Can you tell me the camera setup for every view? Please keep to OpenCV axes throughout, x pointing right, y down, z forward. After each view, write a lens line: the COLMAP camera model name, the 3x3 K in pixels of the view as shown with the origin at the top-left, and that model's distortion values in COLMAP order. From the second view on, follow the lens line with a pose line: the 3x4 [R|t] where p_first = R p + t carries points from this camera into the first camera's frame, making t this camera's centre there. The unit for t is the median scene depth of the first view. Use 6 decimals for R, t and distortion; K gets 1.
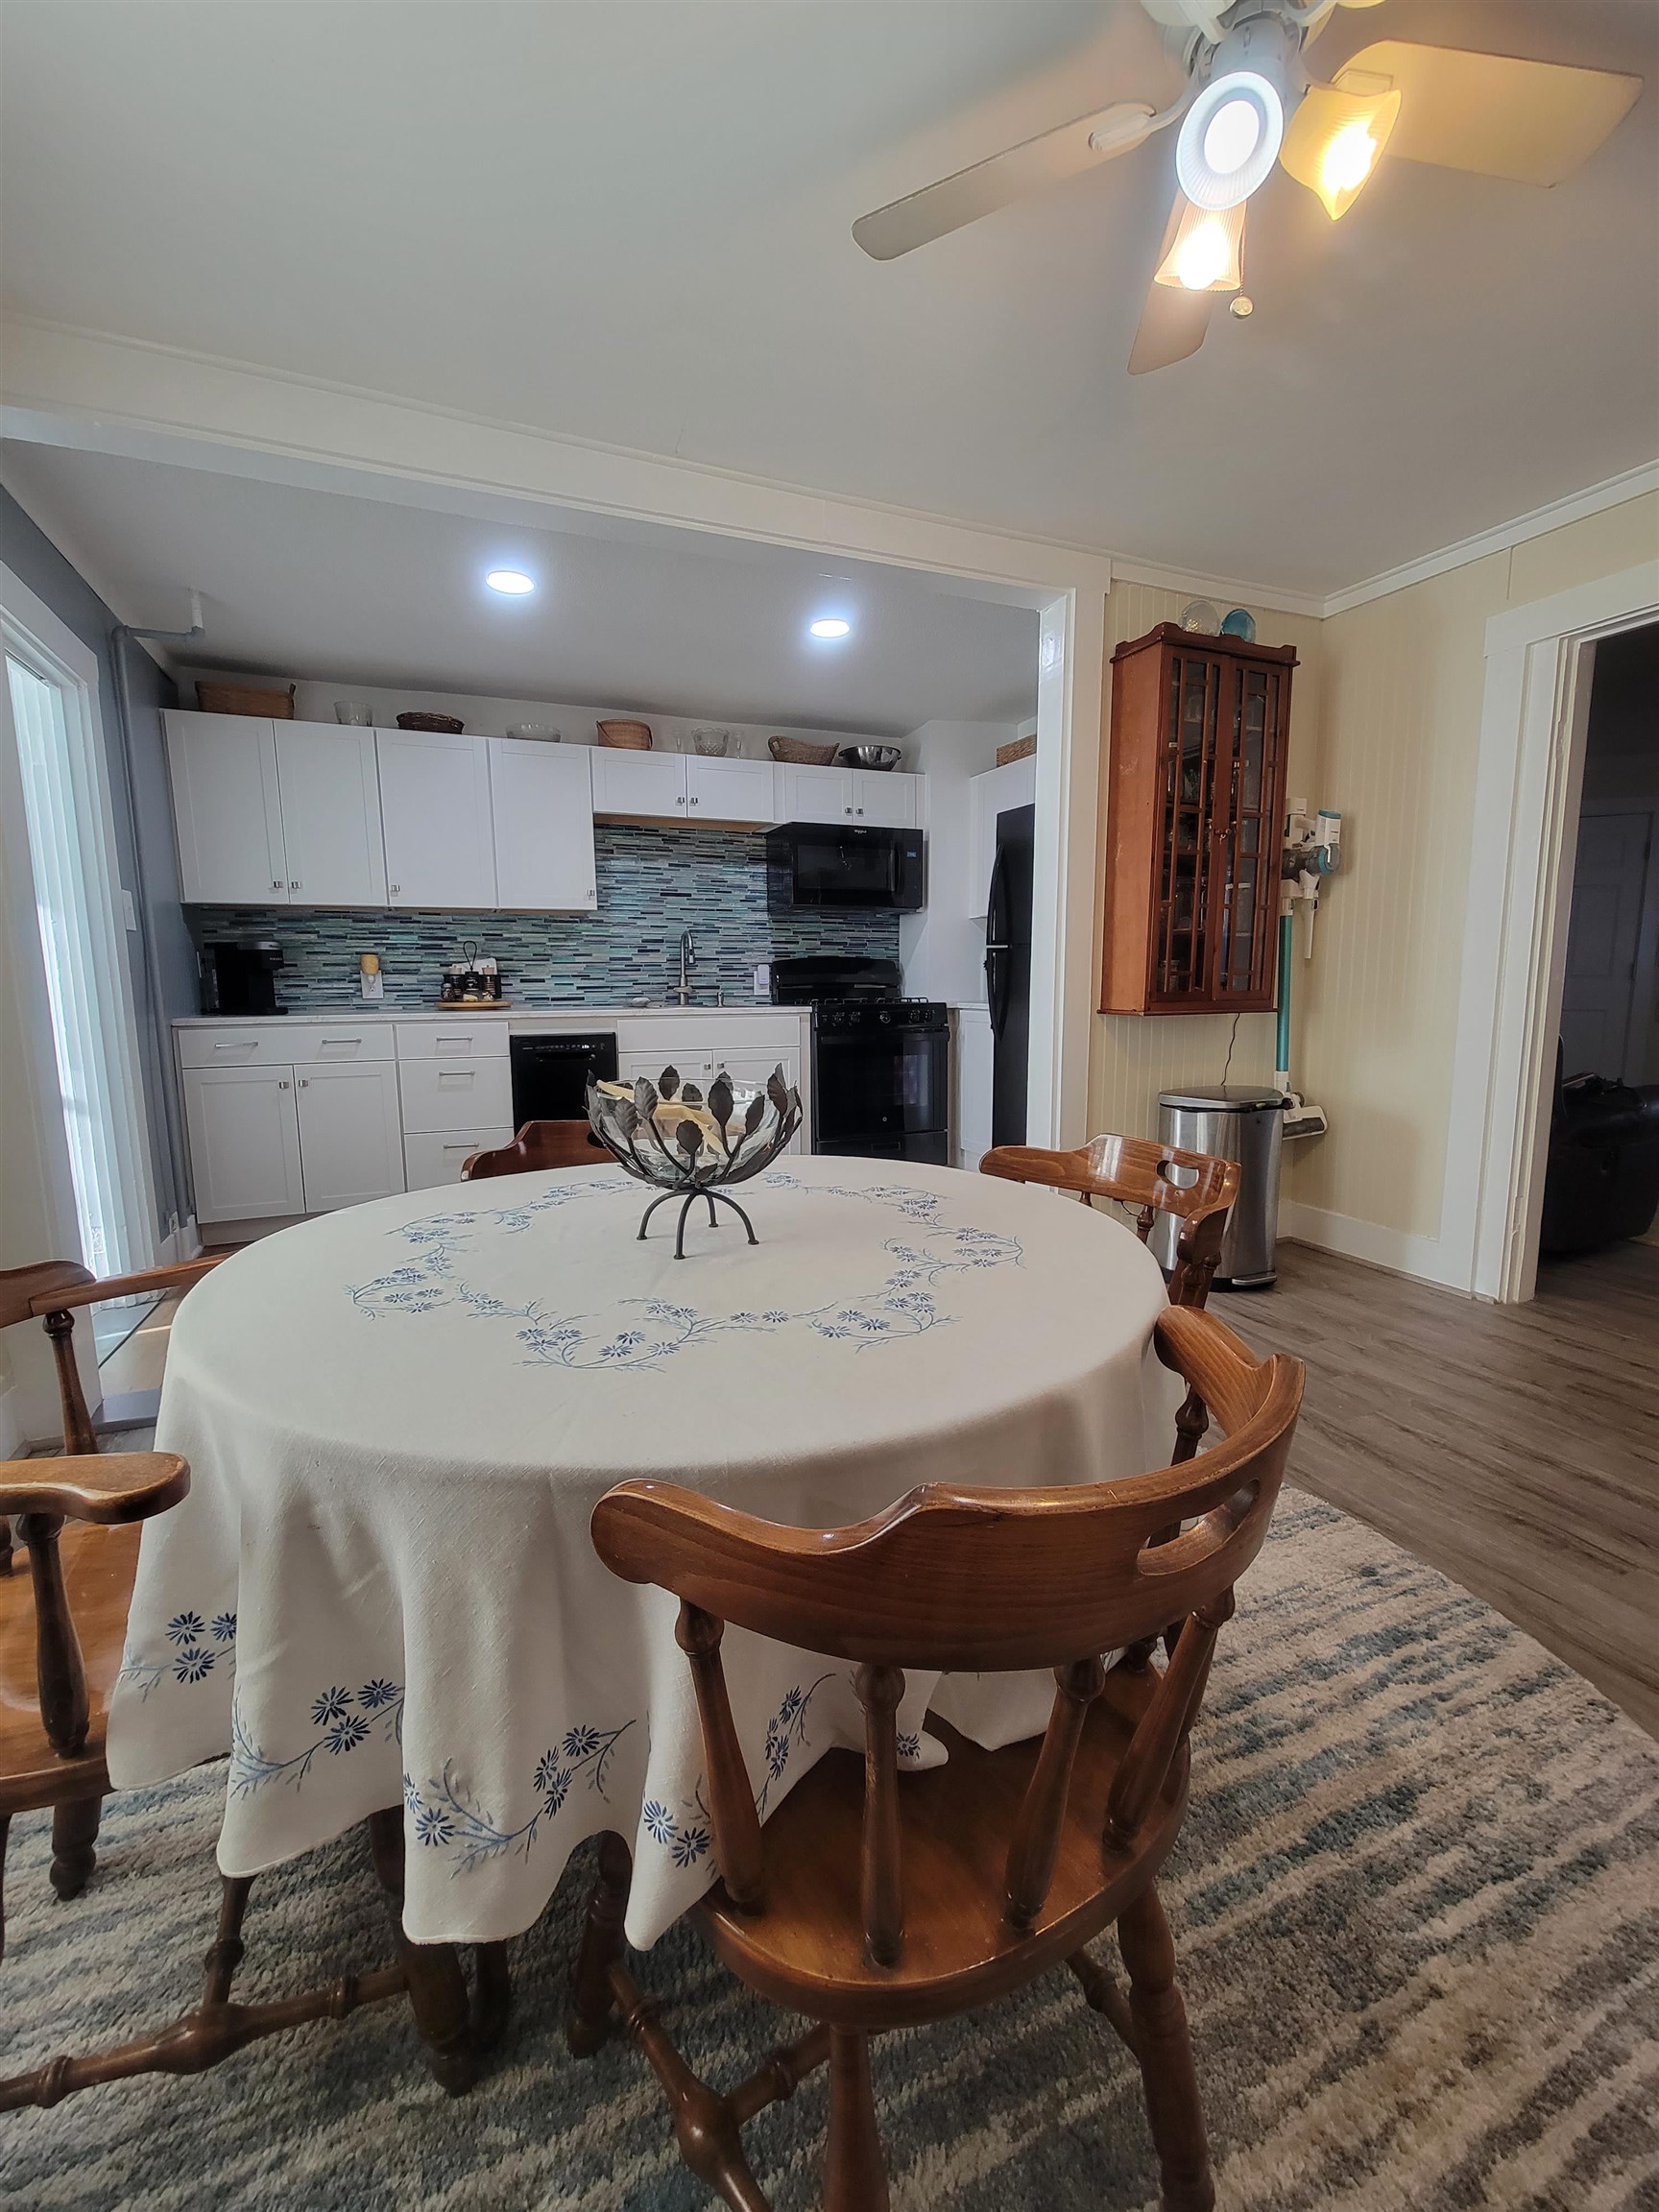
lens RADIAL K [[904.3, 0, 827.4], [0, 904.3, 1104.7], [0, 0, 1]] dist [-0.003345, 0.000015]
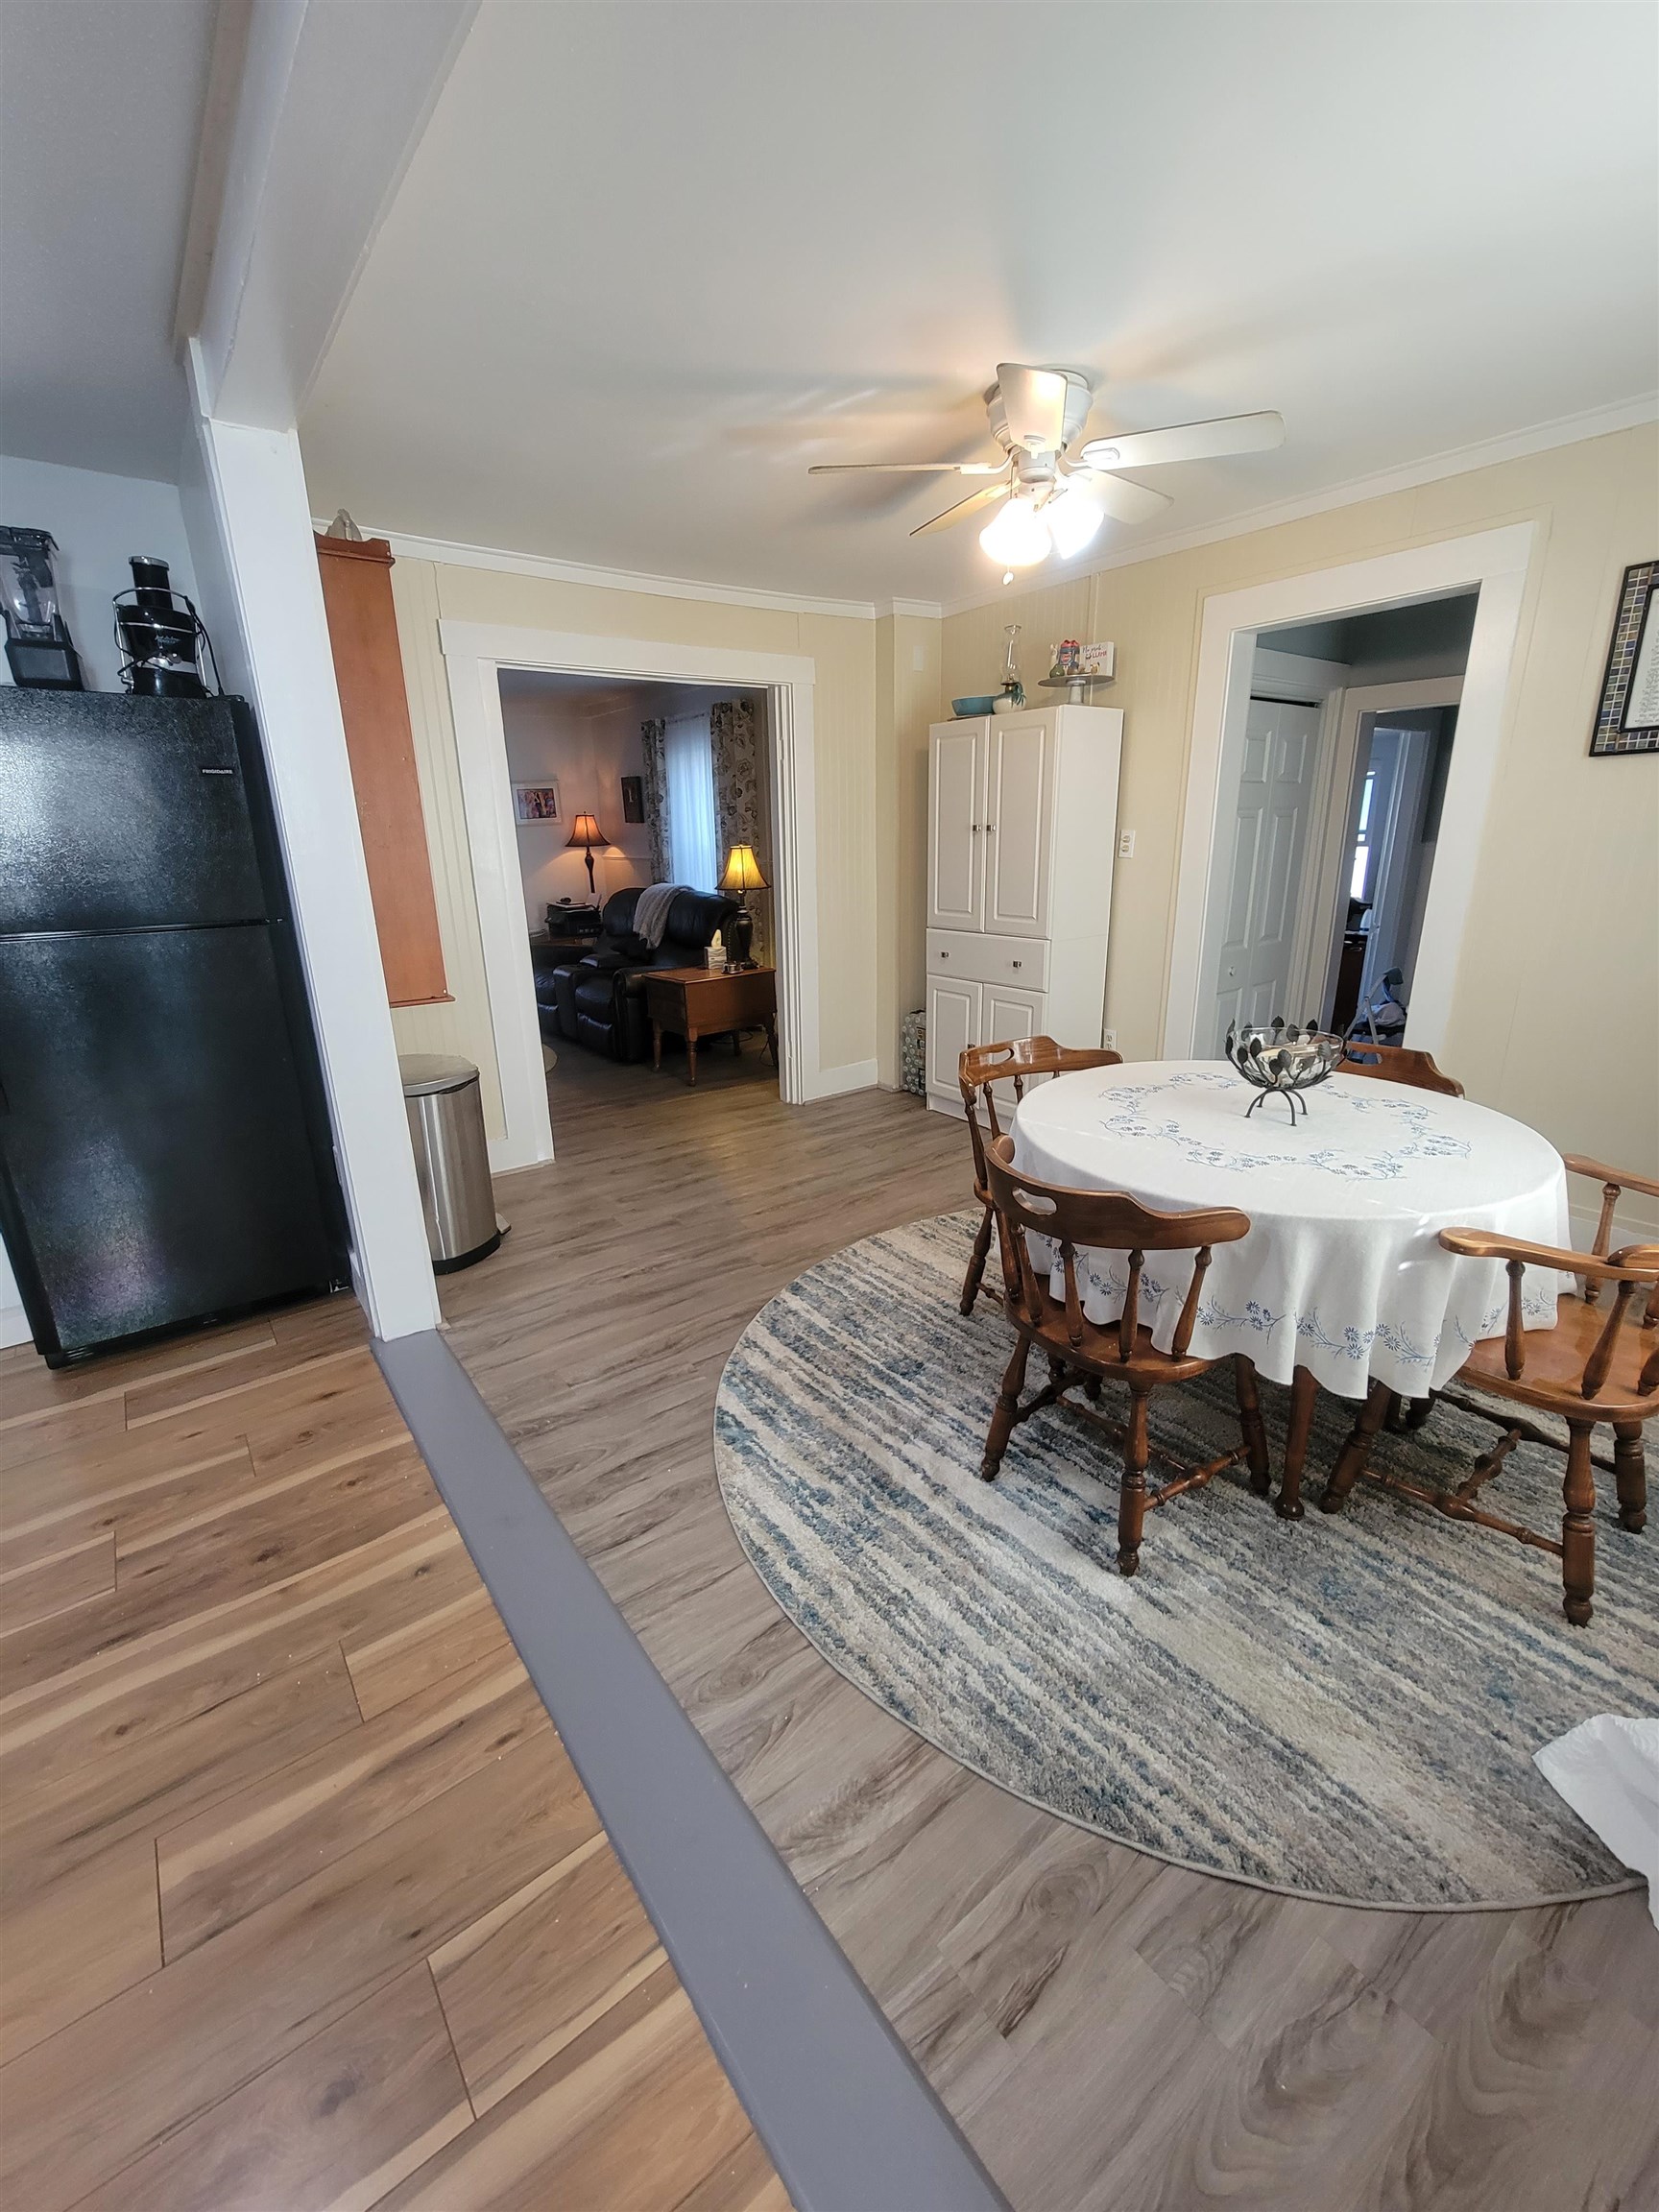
lens RADIAL K [[904.3, 0, 827.4], [0, 904.3, 1104.7], [0, 0, 1]] dist [-0.003345, 0.000015]
pose [[-0.236212, -0.271897, 0.932886, -0.399653], [0.159248, 0.936241, 0.313197, -0.145804], [-0.958563, 0.222541, -0.177852, 0.532334]]
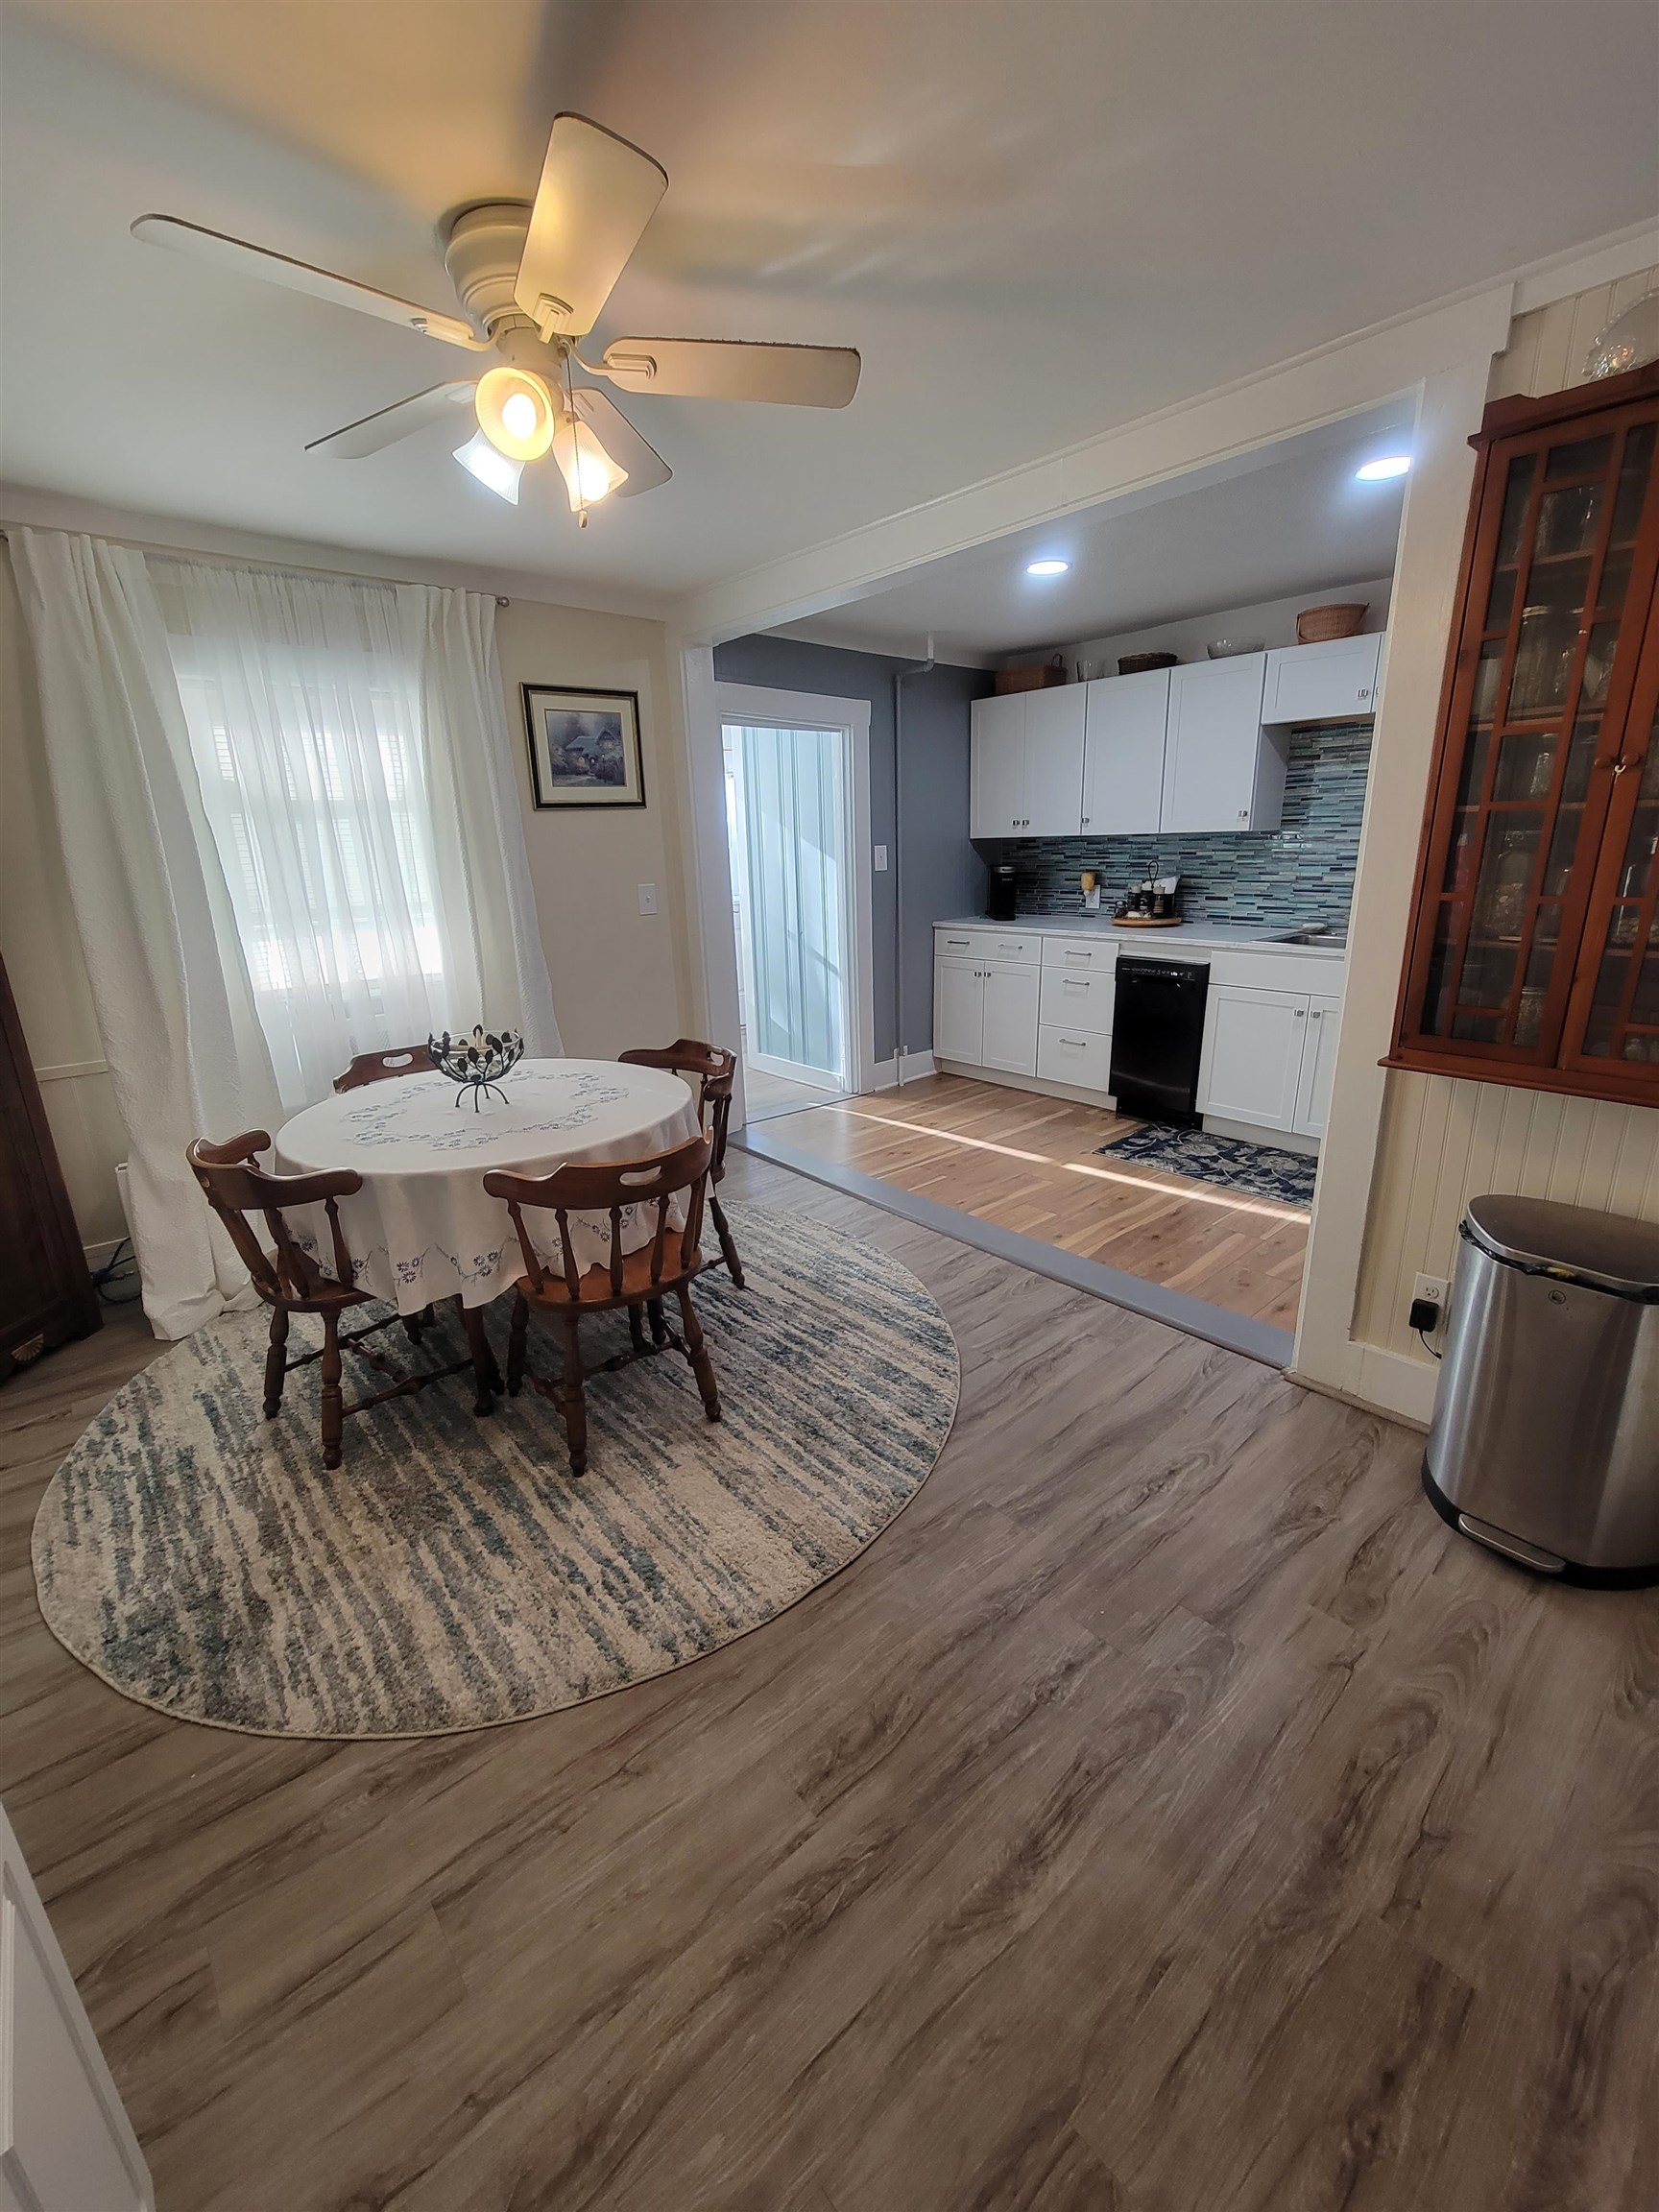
lens RADIAL K [[904.3, 0, 827.4], [0, 904.3, 1104.7], [0, 0, 1]] dist [-0.003345, 0.000015]
pose [[0.307432, 0.271699, -0.911957, 0.540330], [-0.102911, 0.962243, 0.251988, -0.126702], [0.945989, 0.016382, 0.323785, 0.260330]]
